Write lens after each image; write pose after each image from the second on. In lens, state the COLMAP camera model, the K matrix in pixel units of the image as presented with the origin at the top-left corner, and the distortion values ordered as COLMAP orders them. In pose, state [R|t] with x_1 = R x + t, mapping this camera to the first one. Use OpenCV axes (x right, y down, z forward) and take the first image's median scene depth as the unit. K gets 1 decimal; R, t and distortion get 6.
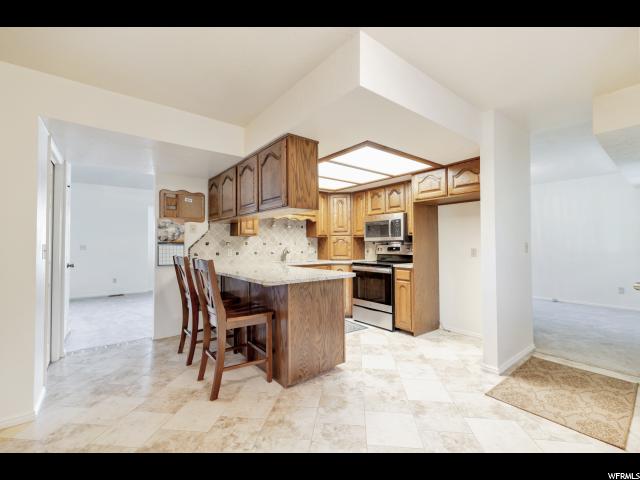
lens RADIAL K [[279.7, 0, 317.4], [0, 279.7, 239.1], [0, 0, 1]] dist [0.010179, 0.000334]
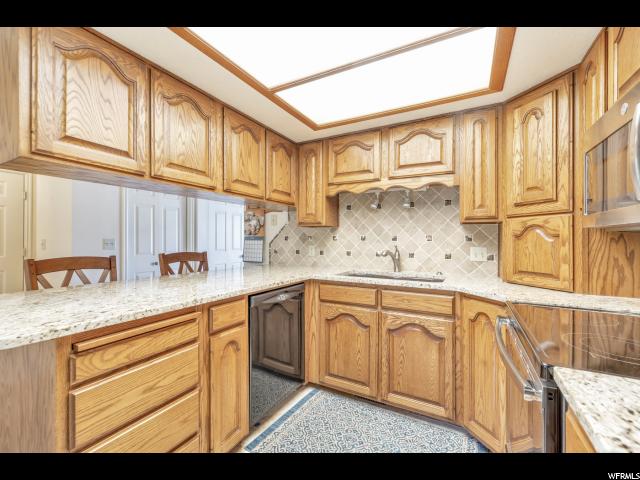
lens RADIAL K [[279.7, 0, 319.8], [0, 279.7, 239.8], [0, 0, 1]] dist [0.010179, 0.000334]
pose [[0.402642, 0.006907, -0.915332, 0.363788], [0.014296, 0.999802, 0.013833, 0.011212], [0.915246, -0.018656, 0.402463, 0.785577]]
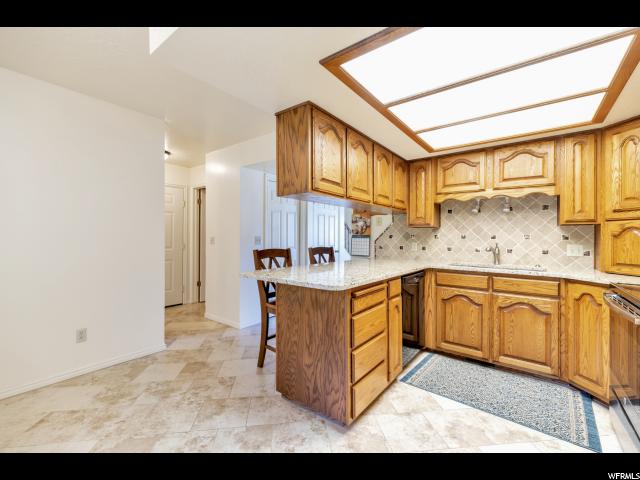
lens RADIAL K [[279.7, 0, 322.8], [0, 279.7, 237.4], [0, 0, 1]] dist [0.010179, 0.000334]
pose [[0.257281, 0.007457, -0.966308, 0.477630], [0.012489, 0.999861, 0.011041, 0.005975], [0.966256, -0.014909, 0.257152, 0.540569]]
